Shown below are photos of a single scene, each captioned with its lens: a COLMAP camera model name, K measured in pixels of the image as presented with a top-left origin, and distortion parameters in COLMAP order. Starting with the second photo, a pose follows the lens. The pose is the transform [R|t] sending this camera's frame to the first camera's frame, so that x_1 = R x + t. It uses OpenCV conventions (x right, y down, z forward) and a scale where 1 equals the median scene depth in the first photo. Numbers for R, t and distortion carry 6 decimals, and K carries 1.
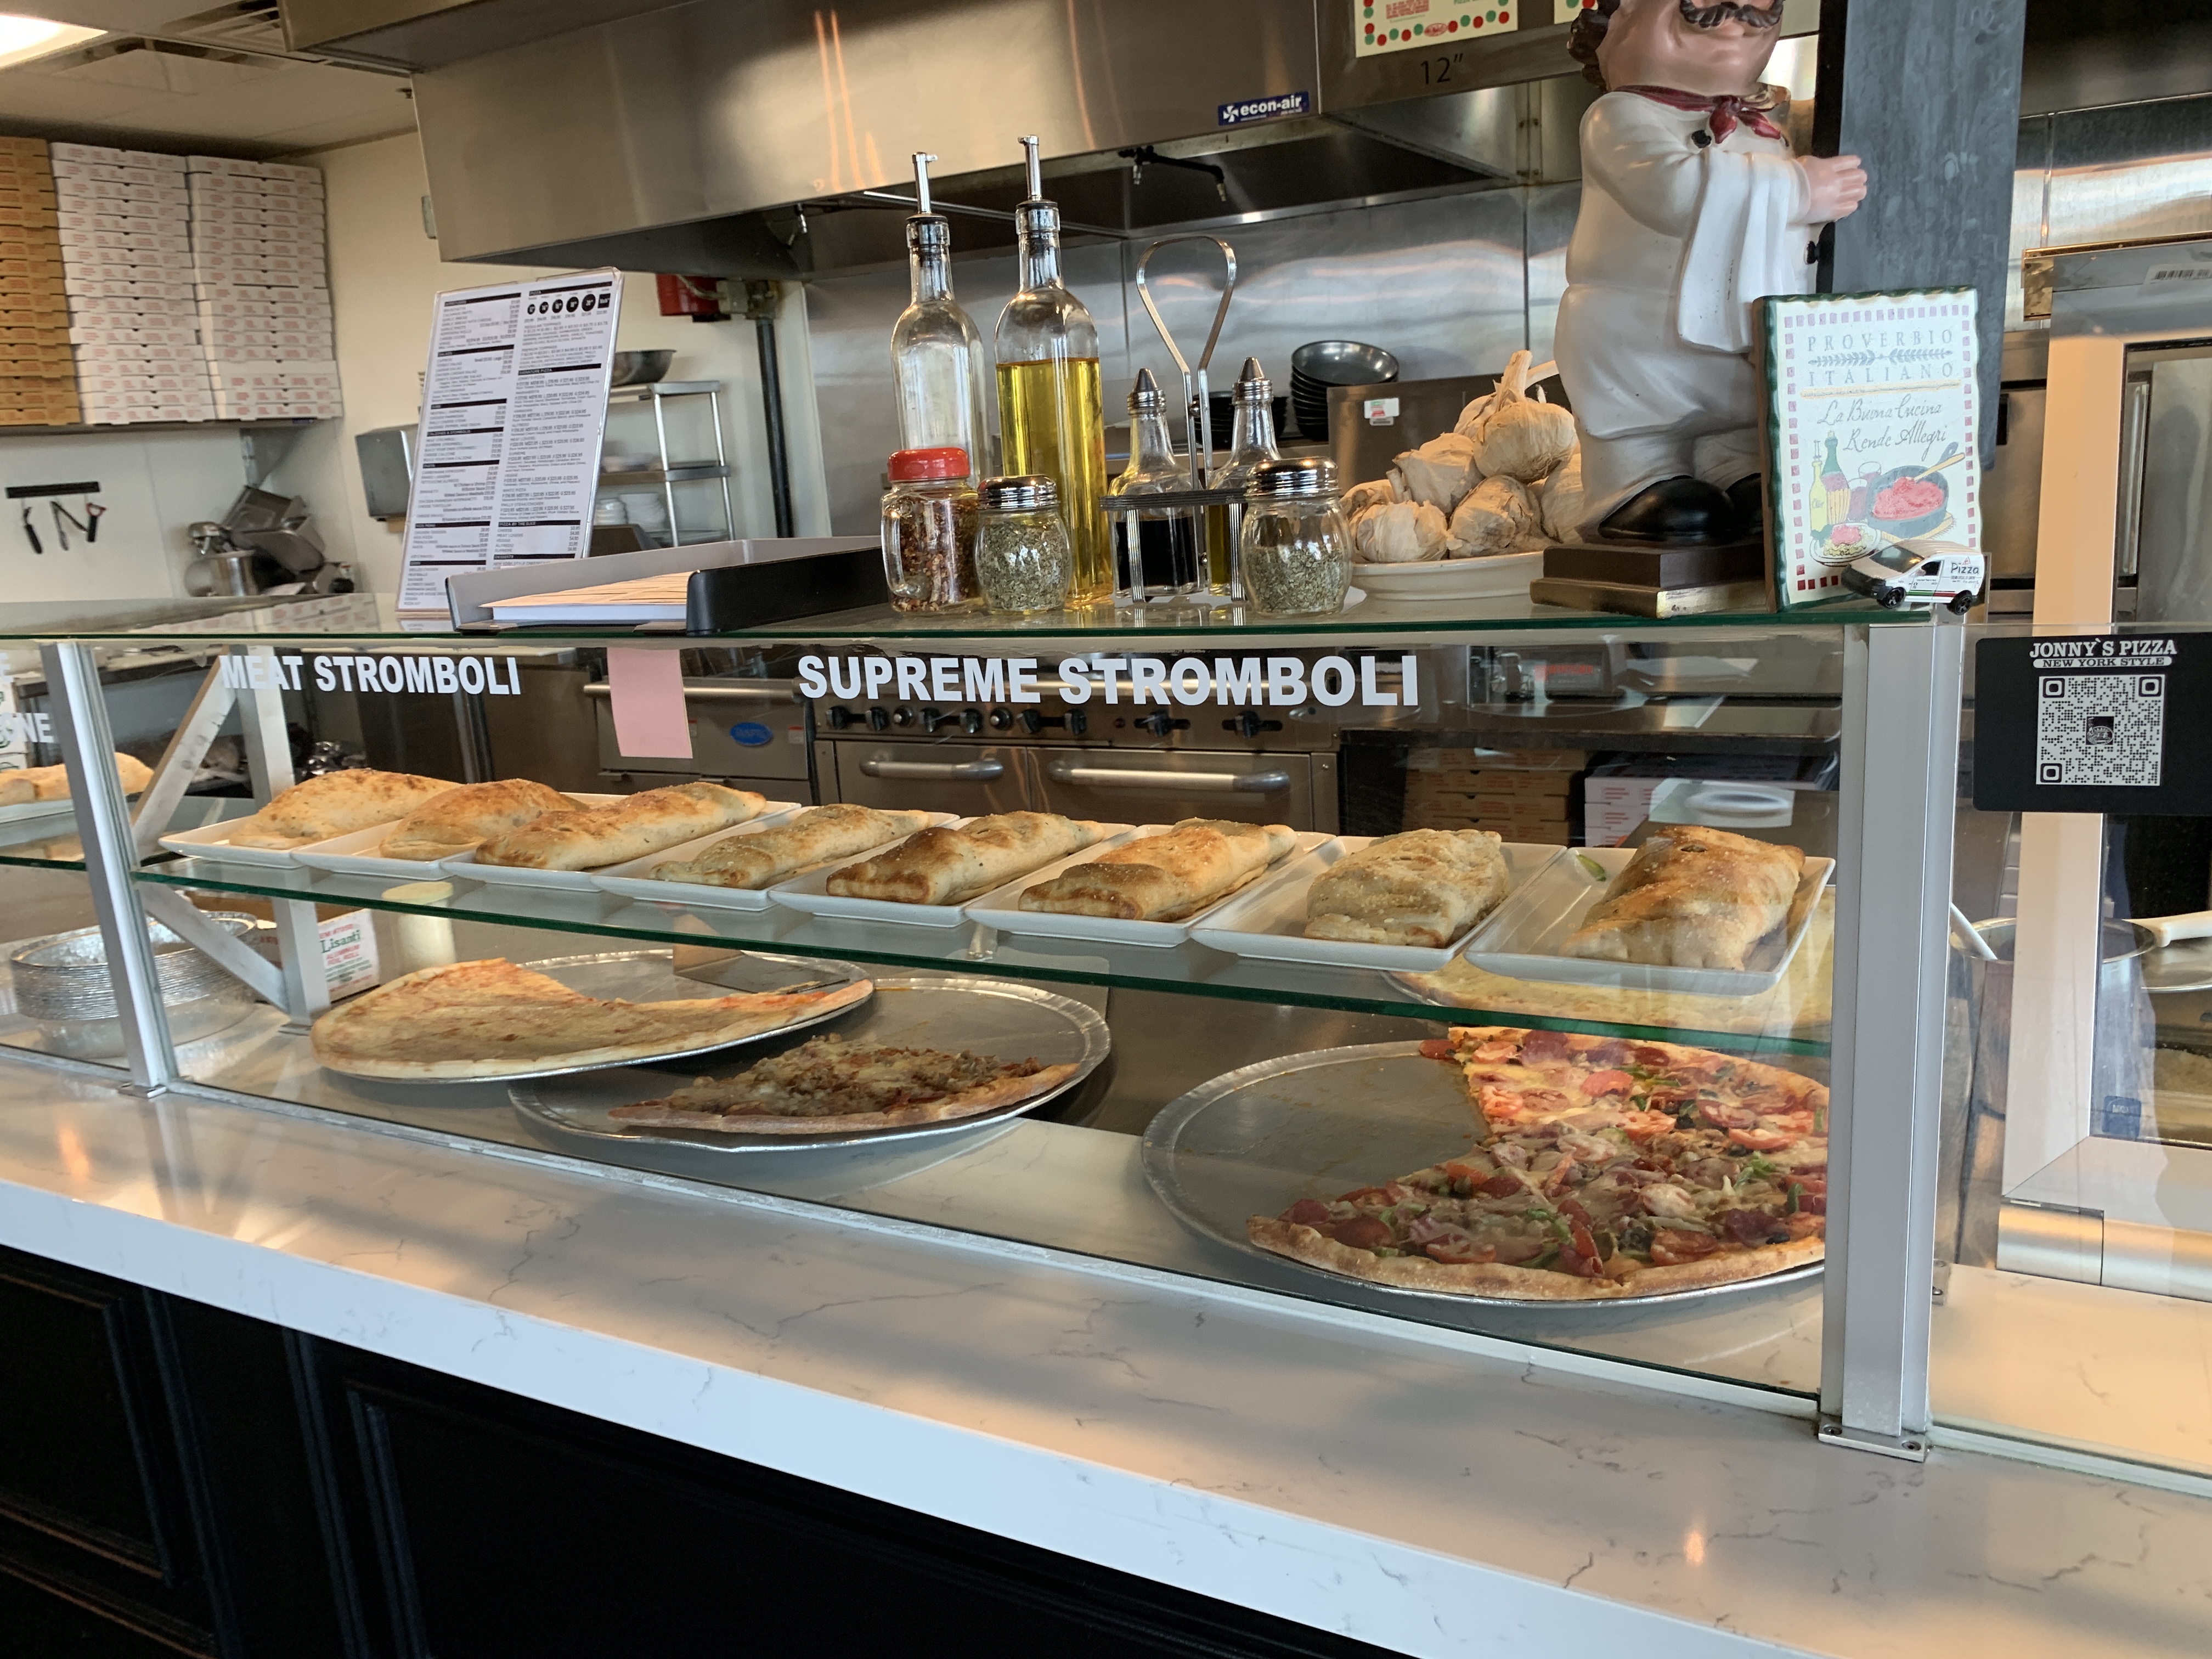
lens RADIAL K [[1700.6, 0, 1115.6], [0, 1700.6, 827.3], [0, 0, 1]] dist [0.023791, -0.021802]
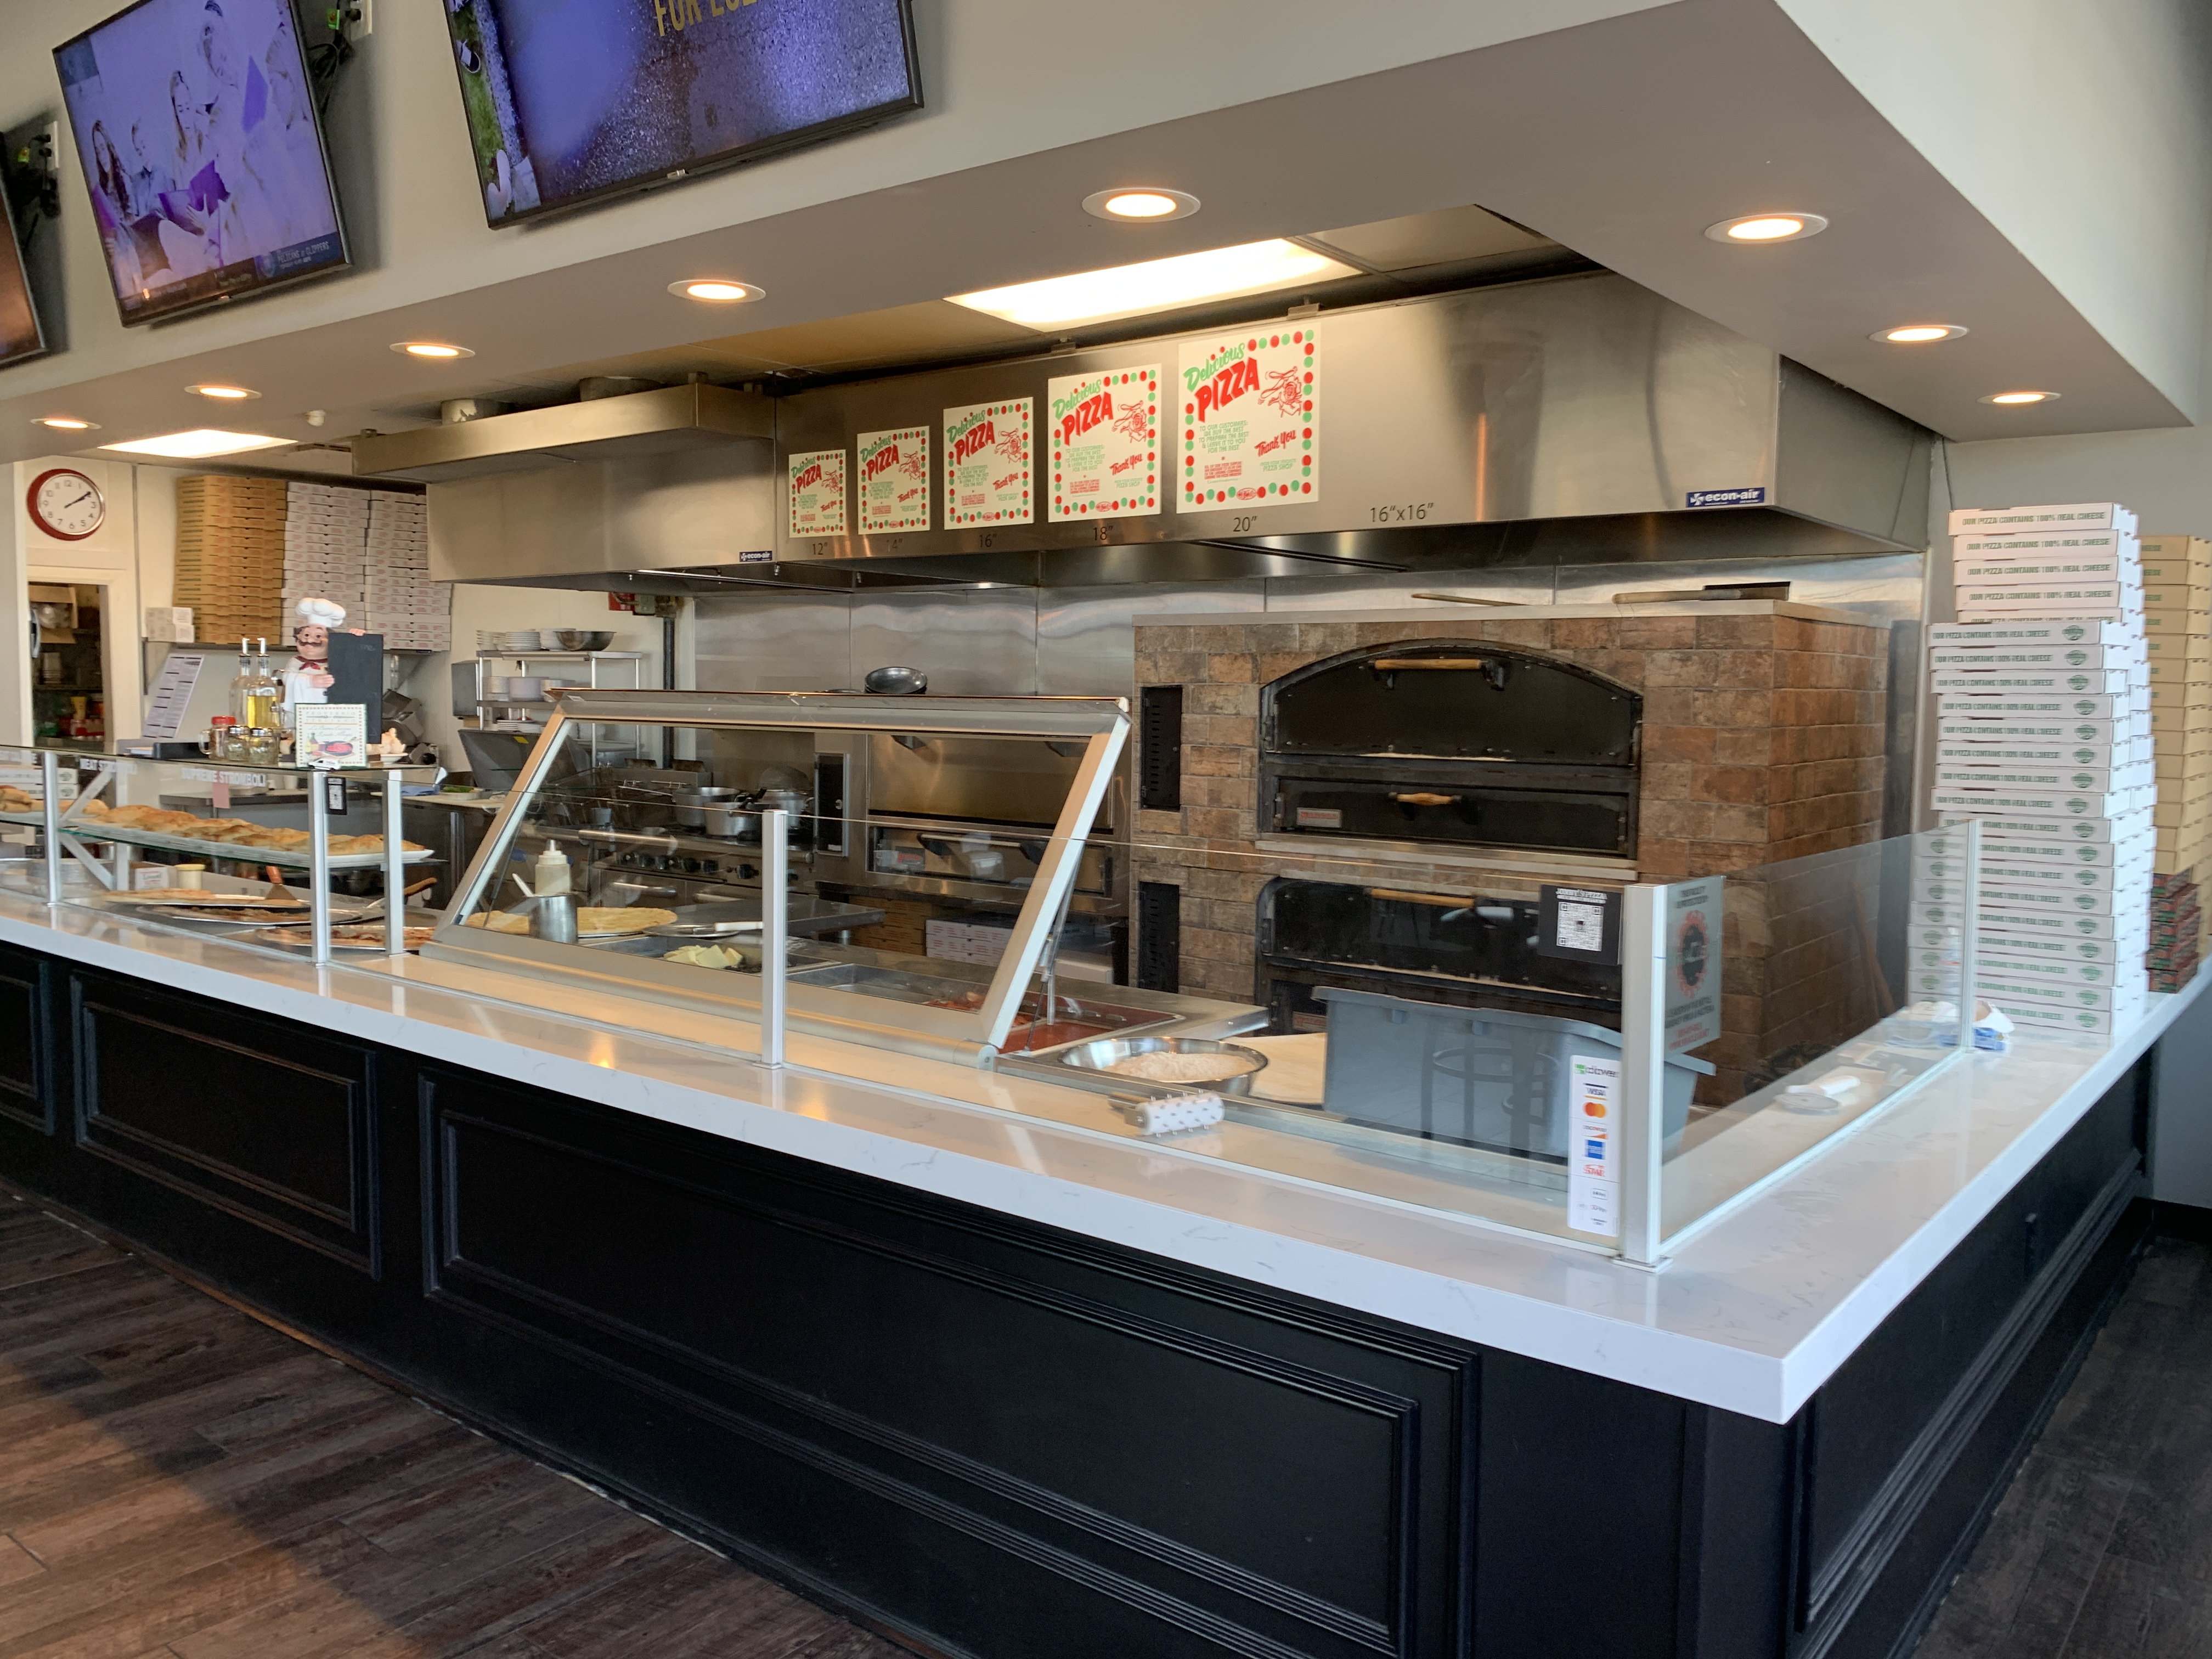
lens RADIAL K [[1700.6, 0, 1089.9], [0, 1700.6, 822.5], [0, 0, 1]] dist [0.023791, -0.021802]
pose [[0.979880, 0.099634, -0.172942, 0.448902], [-0.123647, 0.983219, -0.134132, 0.052366], [0.156676, 0.152817, 0.975756, -0.438248]]
